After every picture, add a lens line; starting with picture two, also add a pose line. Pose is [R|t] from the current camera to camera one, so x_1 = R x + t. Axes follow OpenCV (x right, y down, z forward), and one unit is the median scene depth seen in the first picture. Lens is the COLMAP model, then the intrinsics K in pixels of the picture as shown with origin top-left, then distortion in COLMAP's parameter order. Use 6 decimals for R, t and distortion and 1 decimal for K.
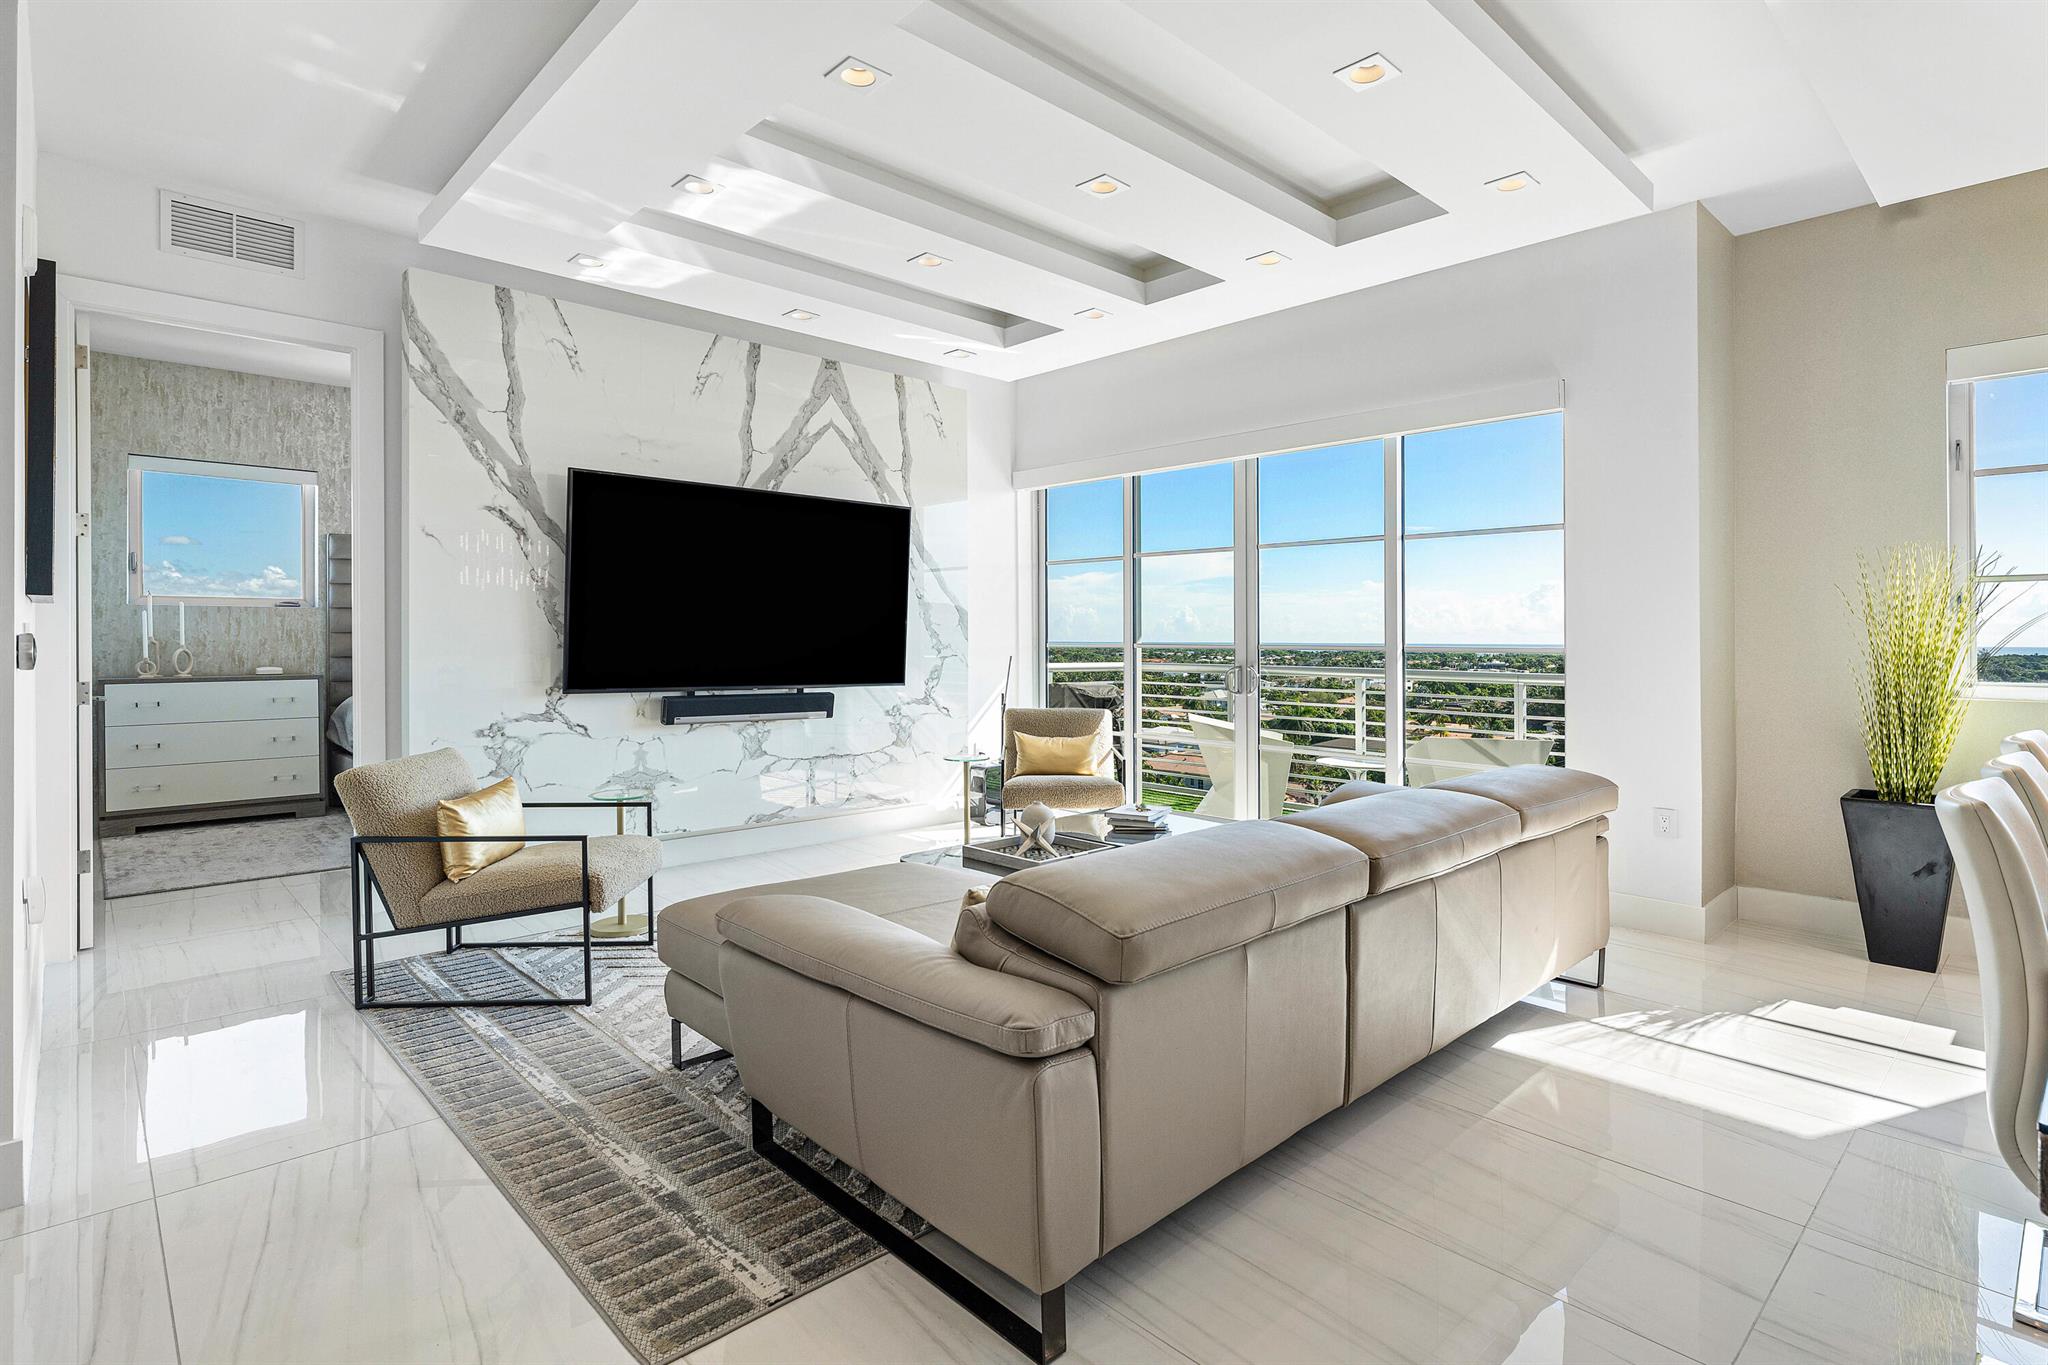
lens RADIAL K [[1010.3, 0, 1030.1], [0, 1010.3, 646.0], [0, 0, 1]] dist [0.001069, 0.000017]
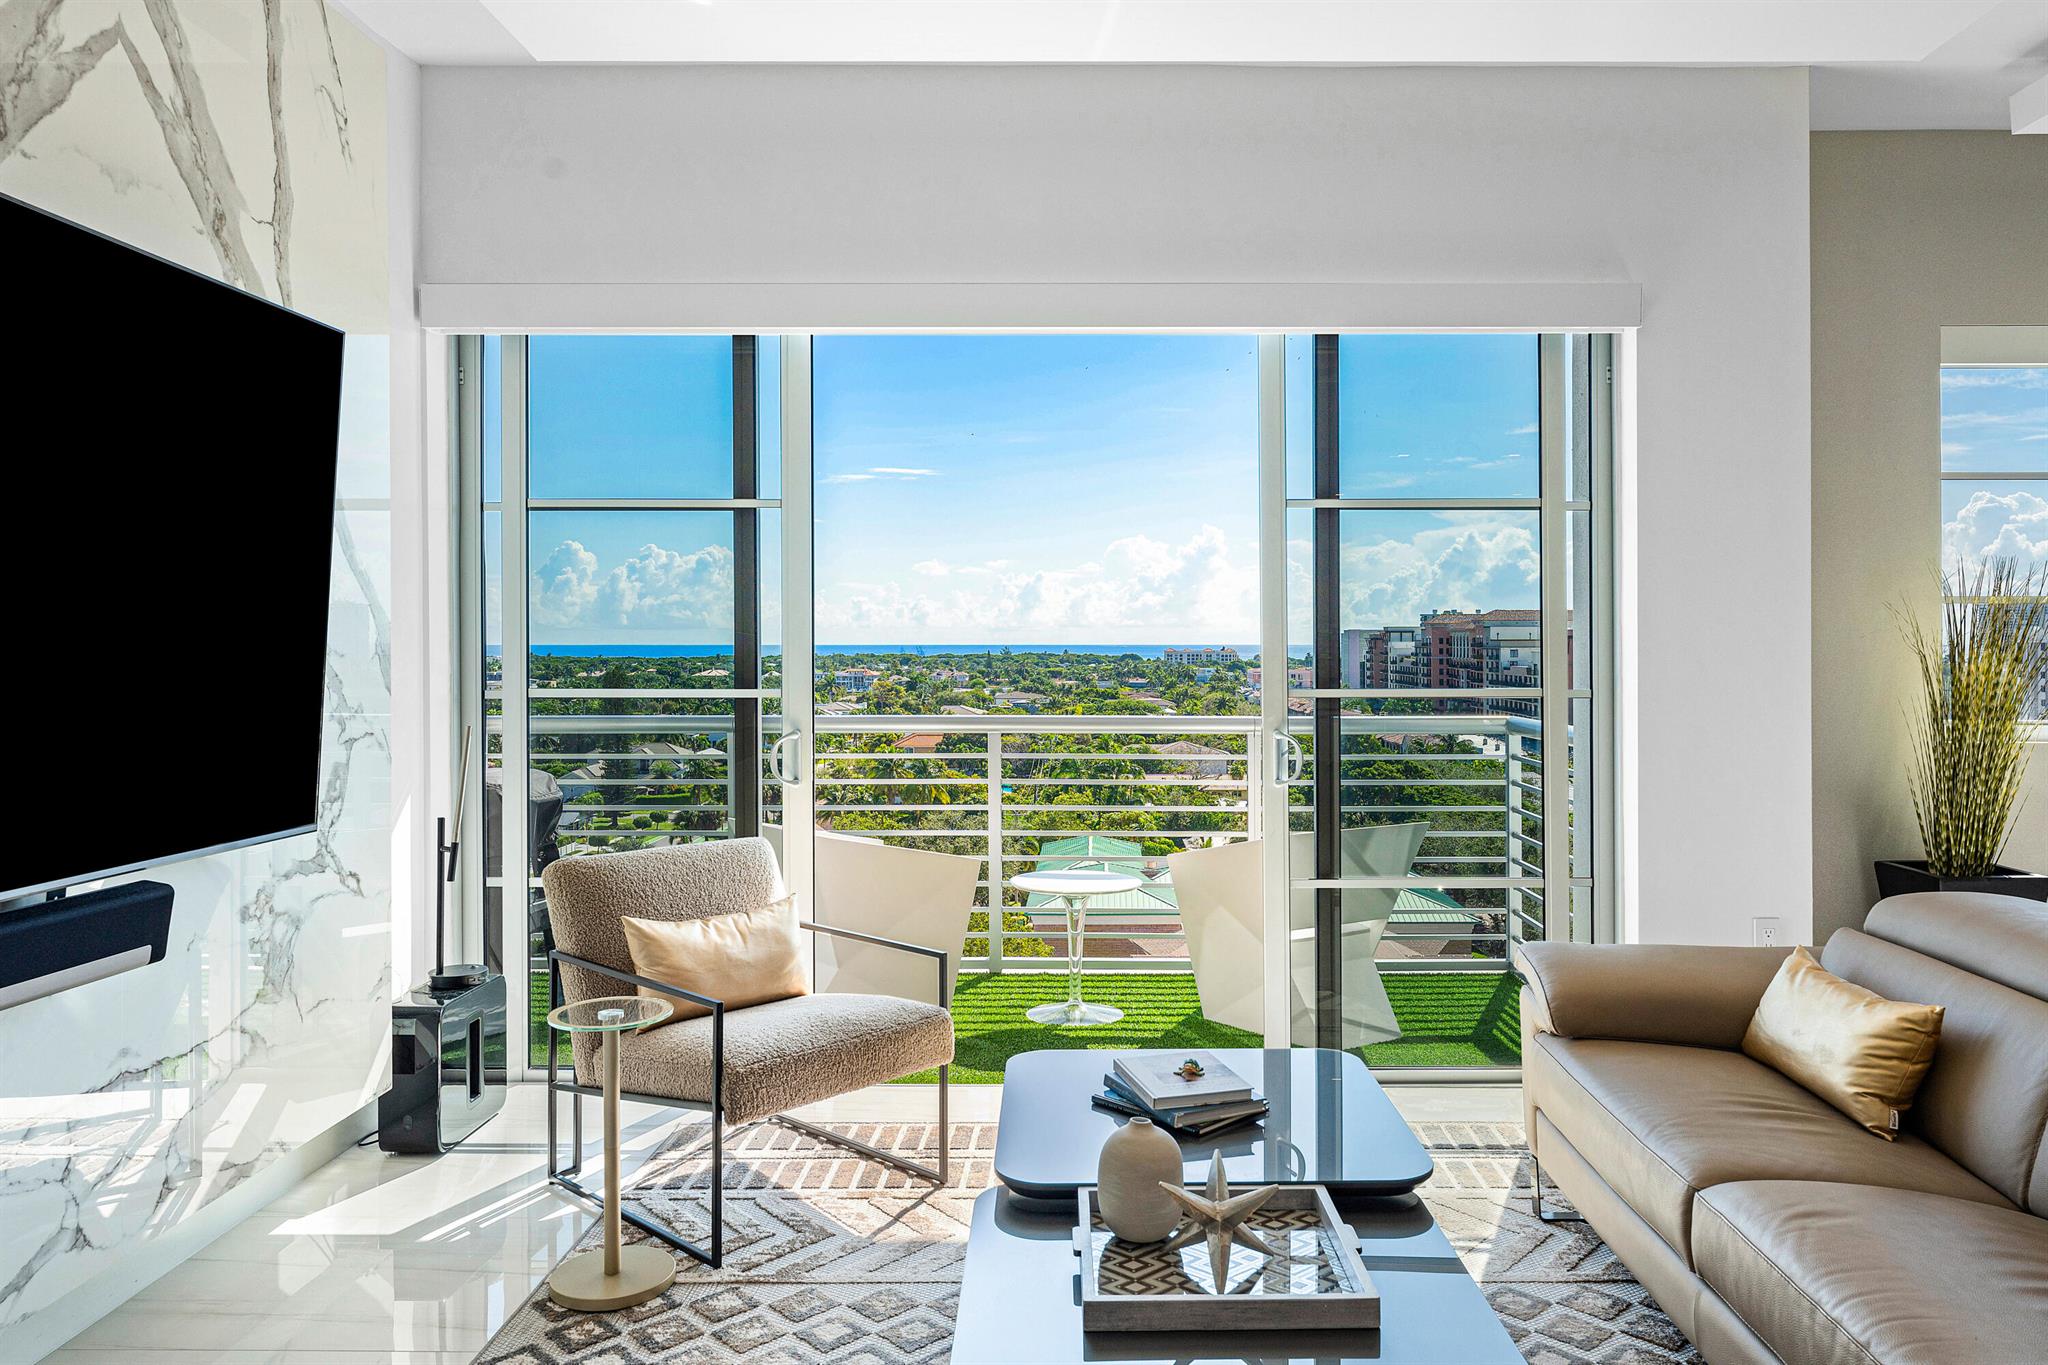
lens RADIAL K [[1442.8, 0, 1029.1], [0, 1442.8, 627.1], [0, 0, 1]] dist [0.005371, 0.001589]
pose [[0.691527, -0.000814, 0.722350, -0.319319], [0.009977, 0.999915, -0.008424, -0.025341], [-0.722281, 0.013032, 0.691477, 0.468771]]
